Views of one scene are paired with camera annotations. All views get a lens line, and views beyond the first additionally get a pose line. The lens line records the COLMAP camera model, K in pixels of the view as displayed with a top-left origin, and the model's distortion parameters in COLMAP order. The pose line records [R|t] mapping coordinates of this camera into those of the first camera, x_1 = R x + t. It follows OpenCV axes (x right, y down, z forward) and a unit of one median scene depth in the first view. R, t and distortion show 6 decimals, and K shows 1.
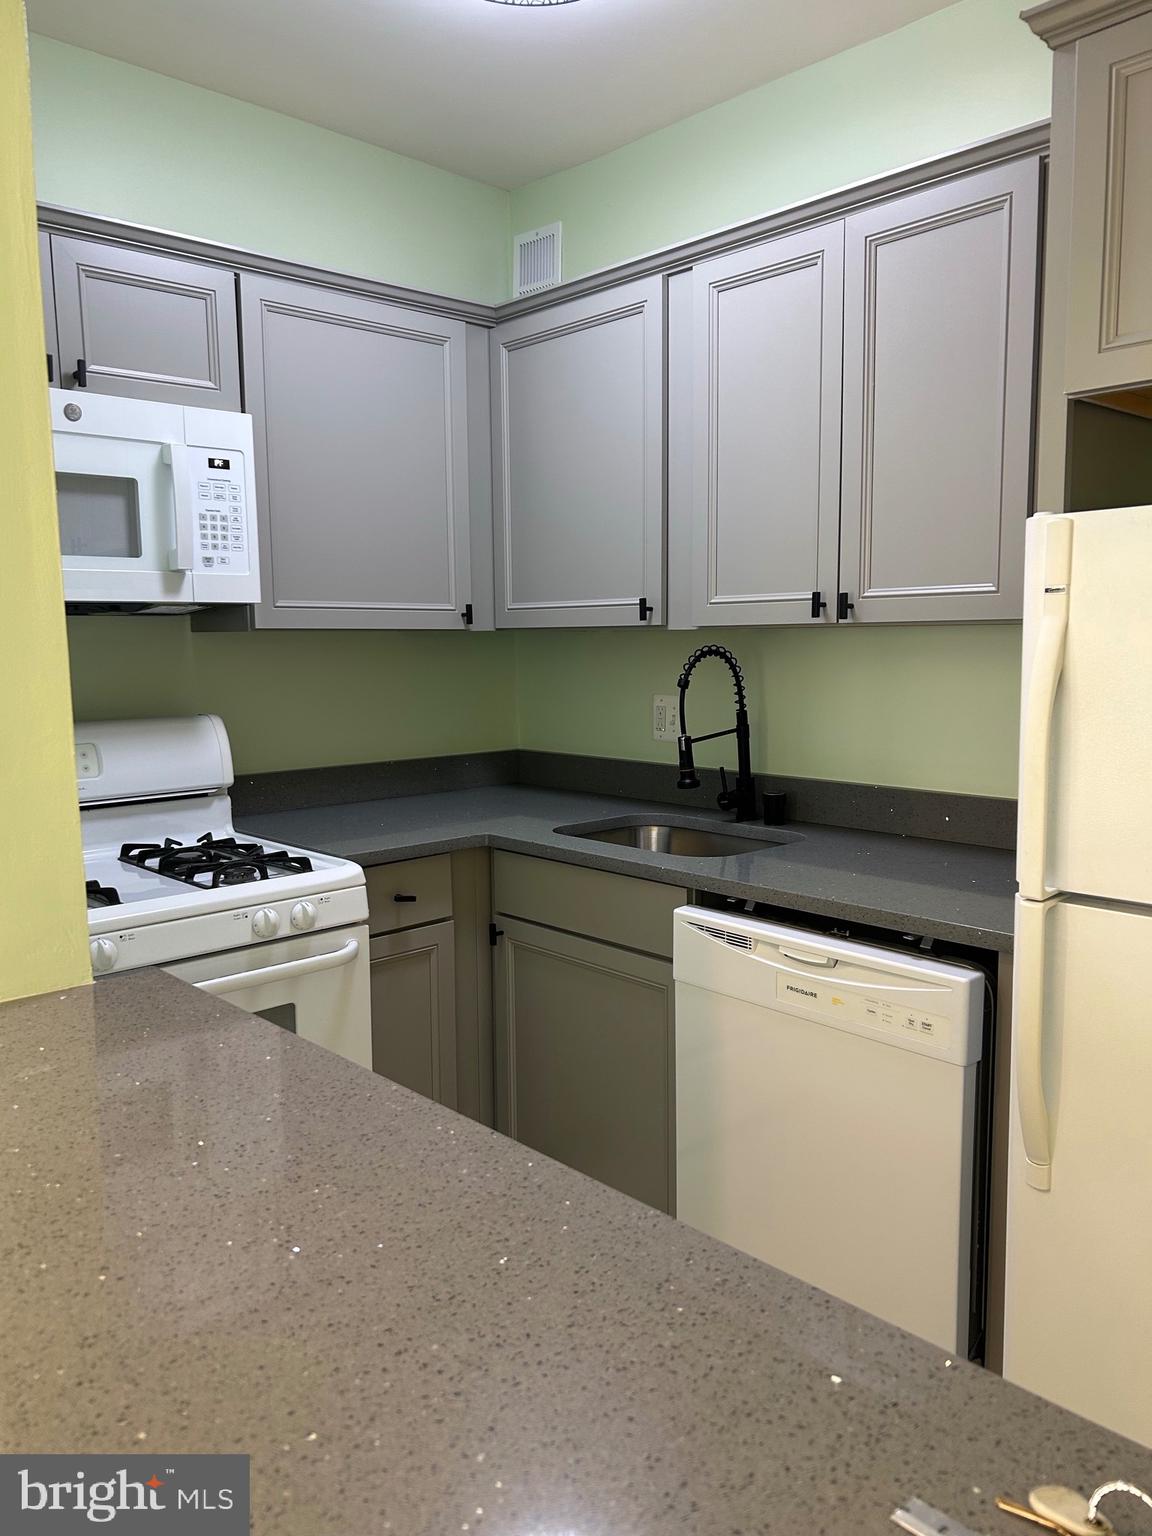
lens RADIAL K [[1168.2, 0, 579.0], [0, 1168.2, 779.4], [0, 0, 1]] dist [-0.011560, -0.013736]
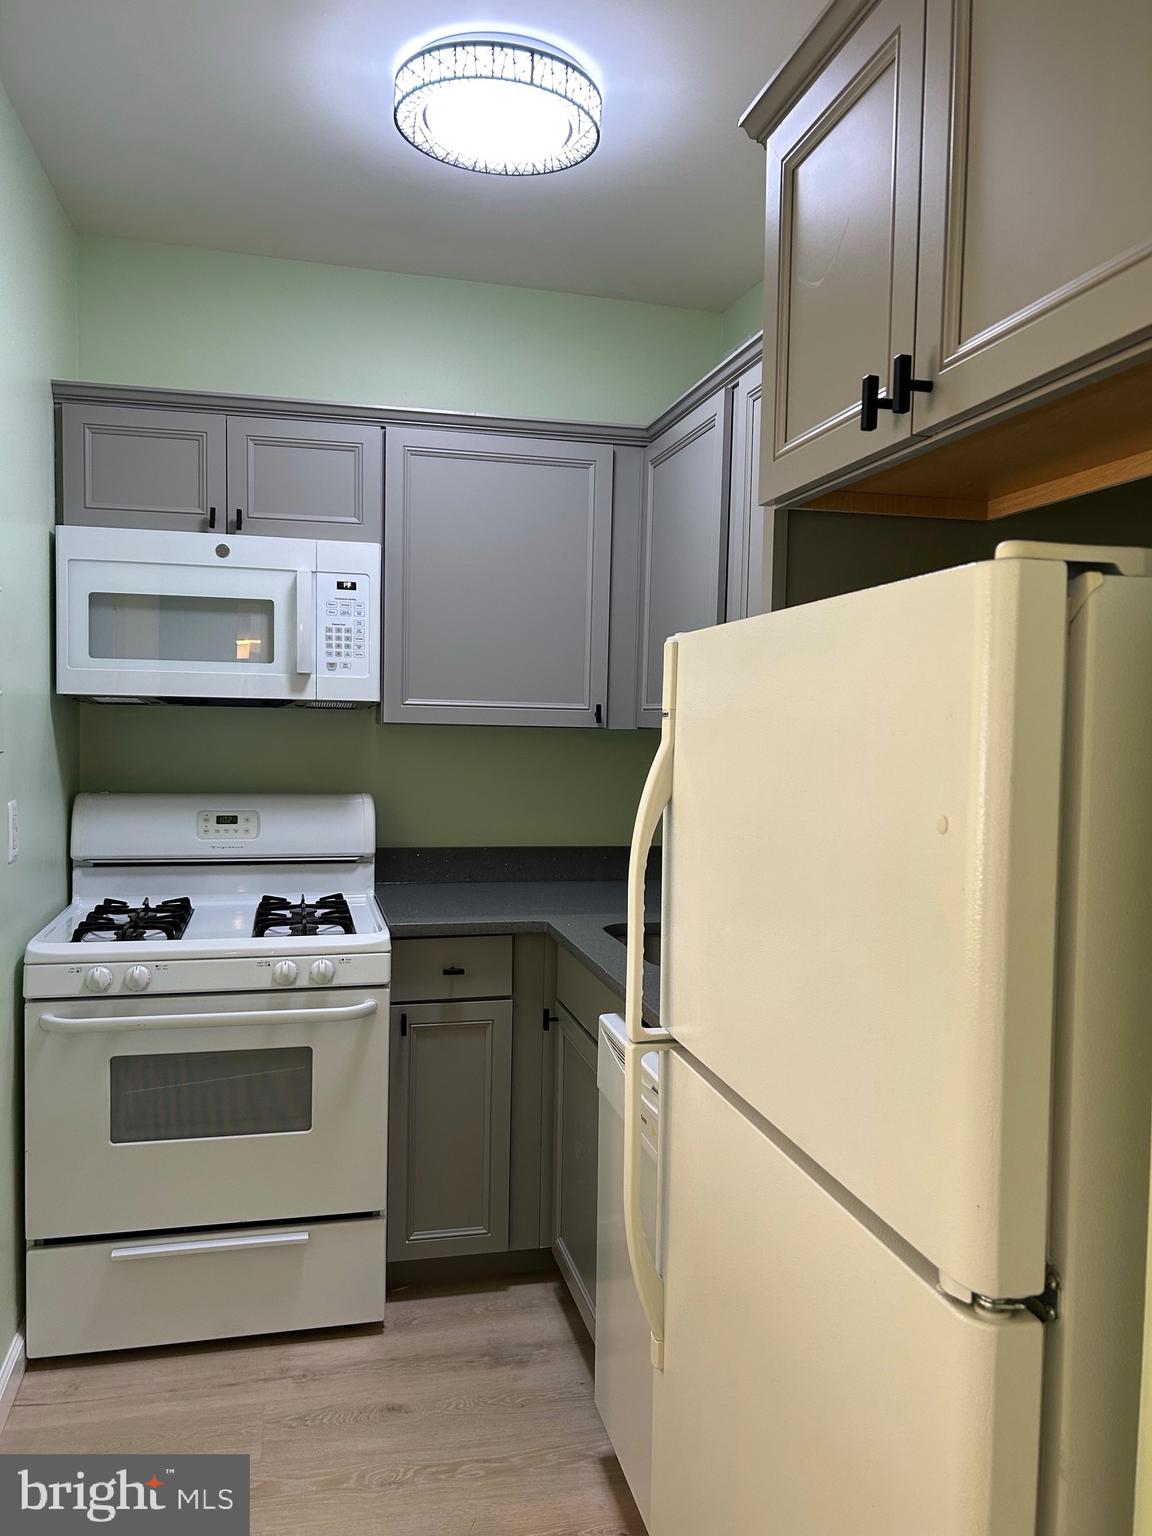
lens RADIAL K [[1168.2, 0, 577.2], [0, 1168.2, 761.1], [0, 0, 1]] dist [-0.011560, -0.013736]
pose [[0.870097, 0.047468, -0.490590, 0.491857], [-0.088398, 0.994241, -0.060581, -0.039287], [0.484889, 0.096079, 0.869282, 0.088156]]
